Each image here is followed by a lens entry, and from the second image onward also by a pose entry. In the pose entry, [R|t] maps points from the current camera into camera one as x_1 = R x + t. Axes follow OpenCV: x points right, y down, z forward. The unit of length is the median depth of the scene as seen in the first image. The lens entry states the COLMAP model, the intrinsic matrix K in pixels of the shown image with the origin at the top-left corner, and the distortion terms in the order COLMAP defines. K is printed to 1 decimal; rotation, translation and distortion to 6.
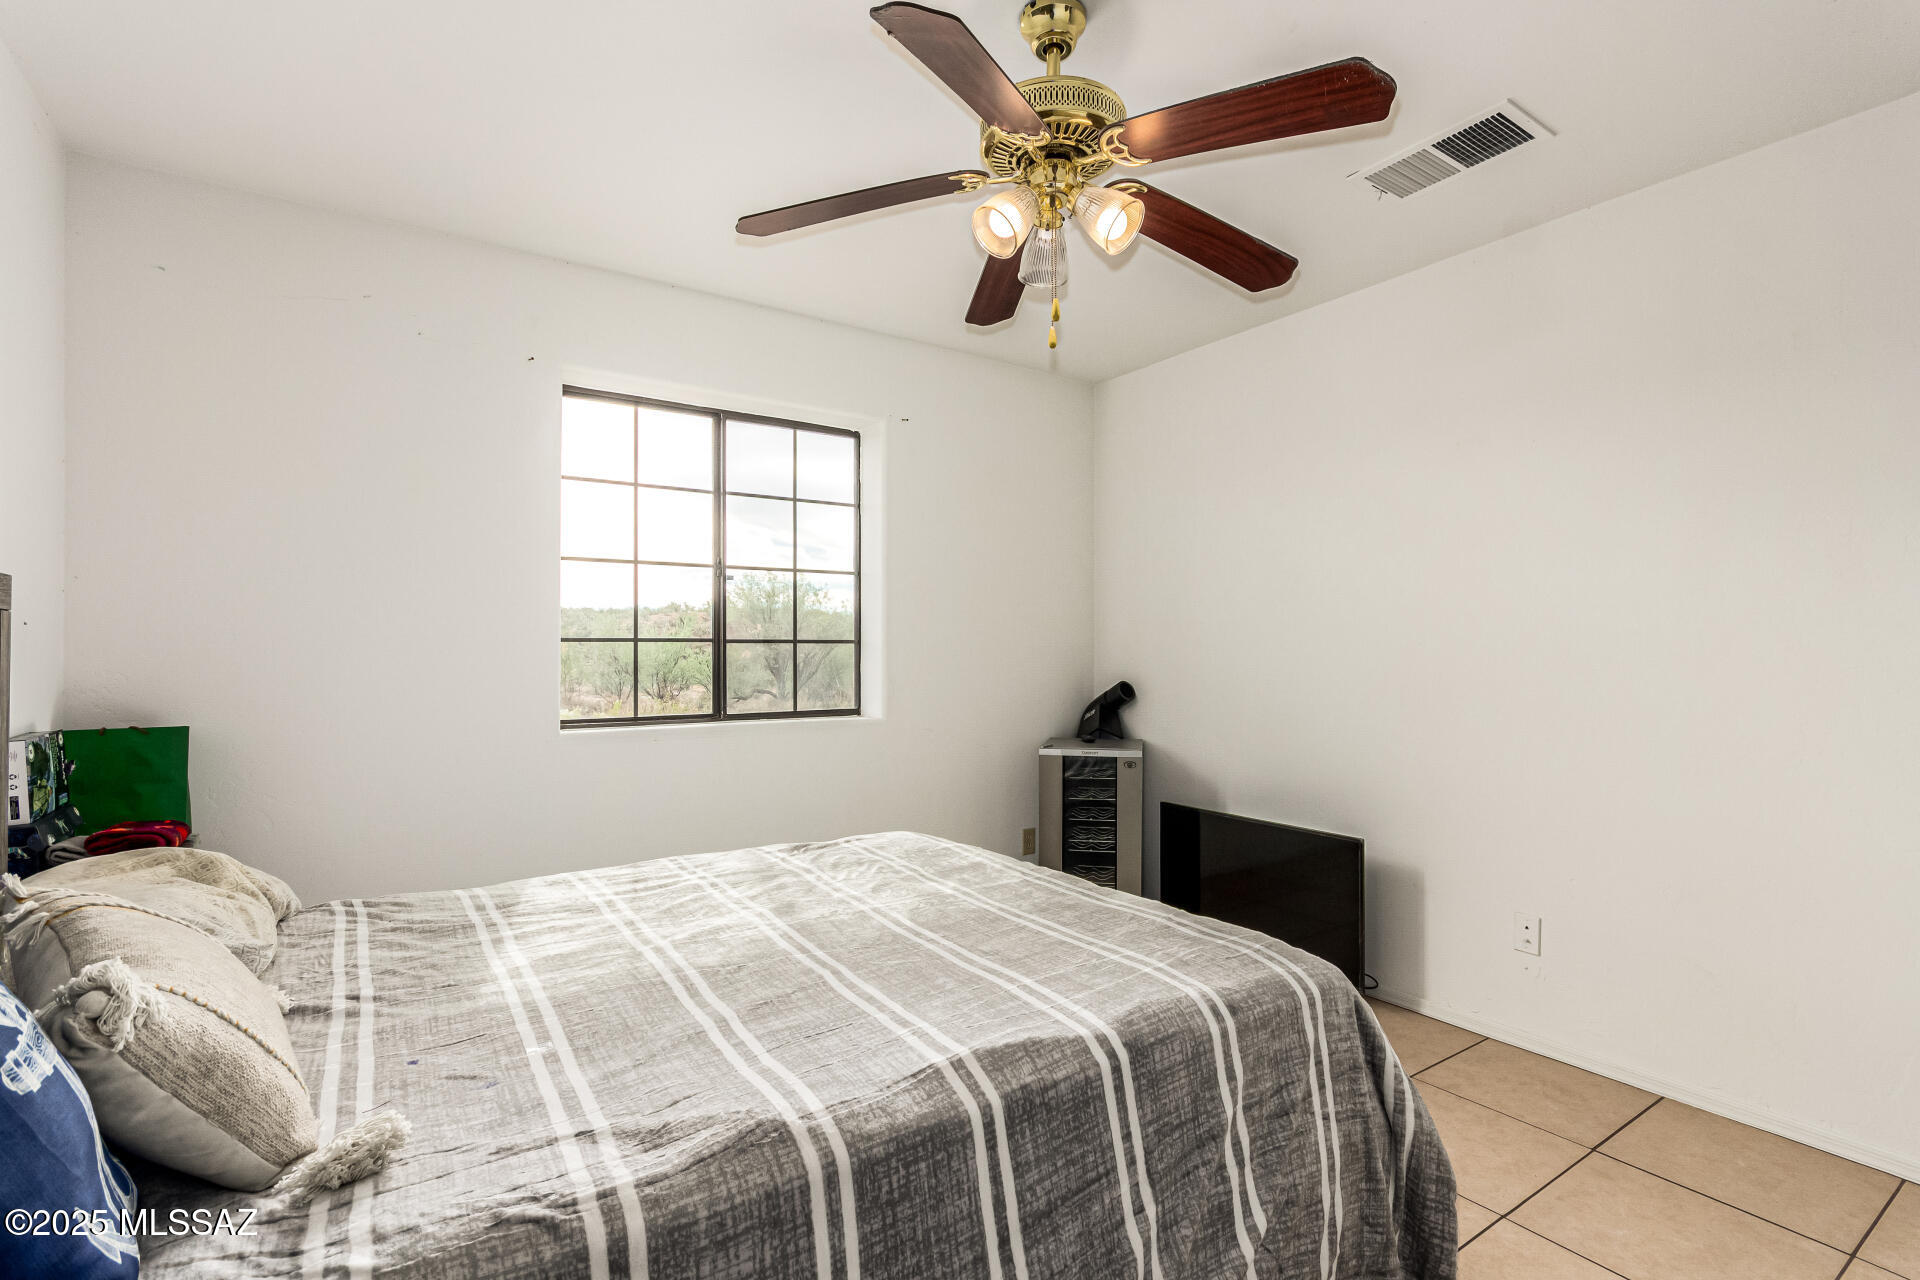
lens RADIAL K [[894.5, 0, 974.1], [0, 894.5, 642.9], [0, 0, 1]] dist [-0.012544, 0.000073]
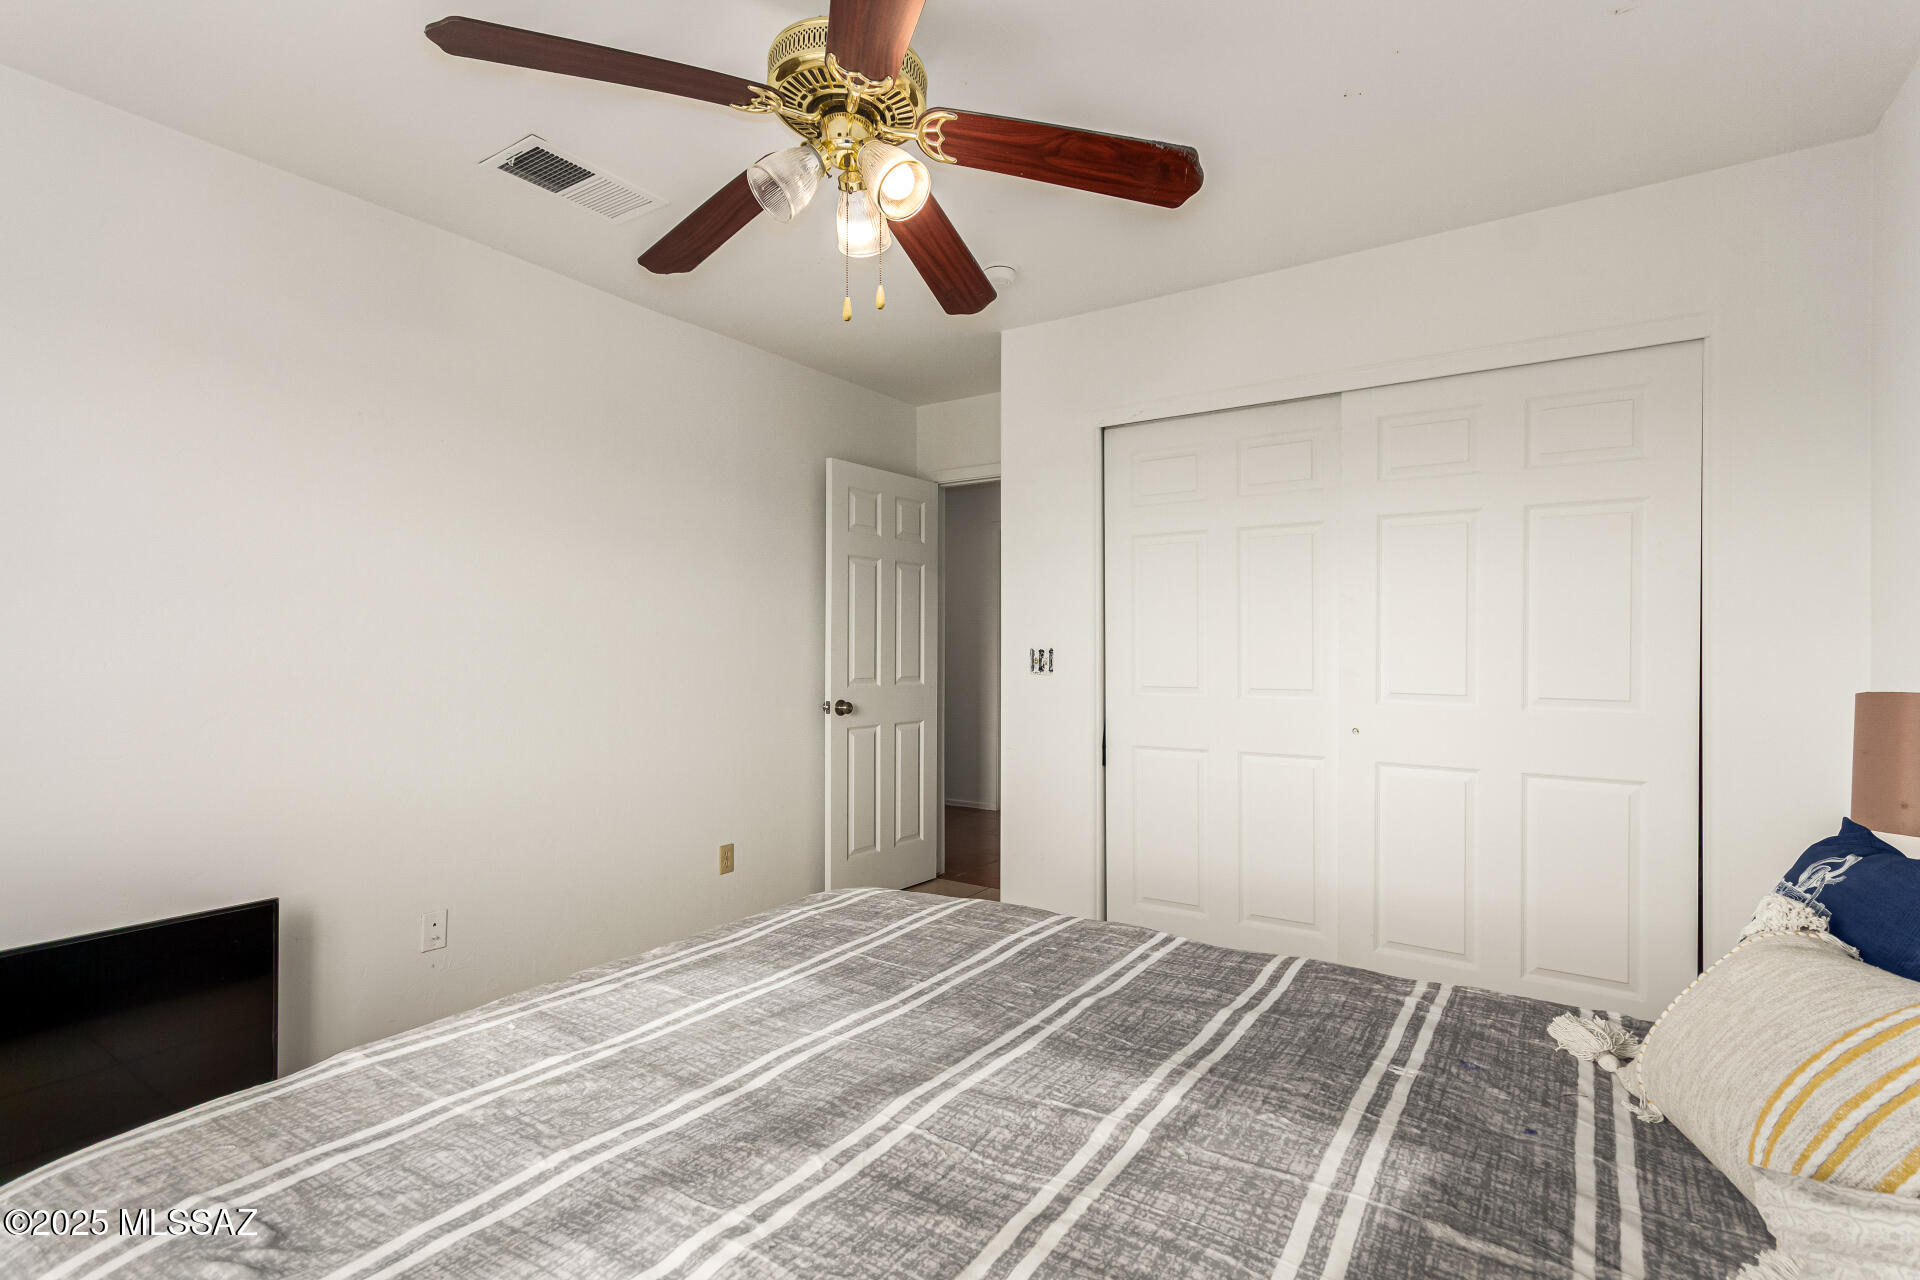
lens RADIAL K [[894.5, 0, 972.7], [0, 894.5, 642.7], [0, 0, 1]] dist [-0.012544, 0.000073]
pose [[-0.368448, 0.006334, 0.929627, -0.943378], [-0.006413, 0.999936, -0.009355, 0.007434], [-0.929626, -0.009408, -0.368384, 1.393499]]
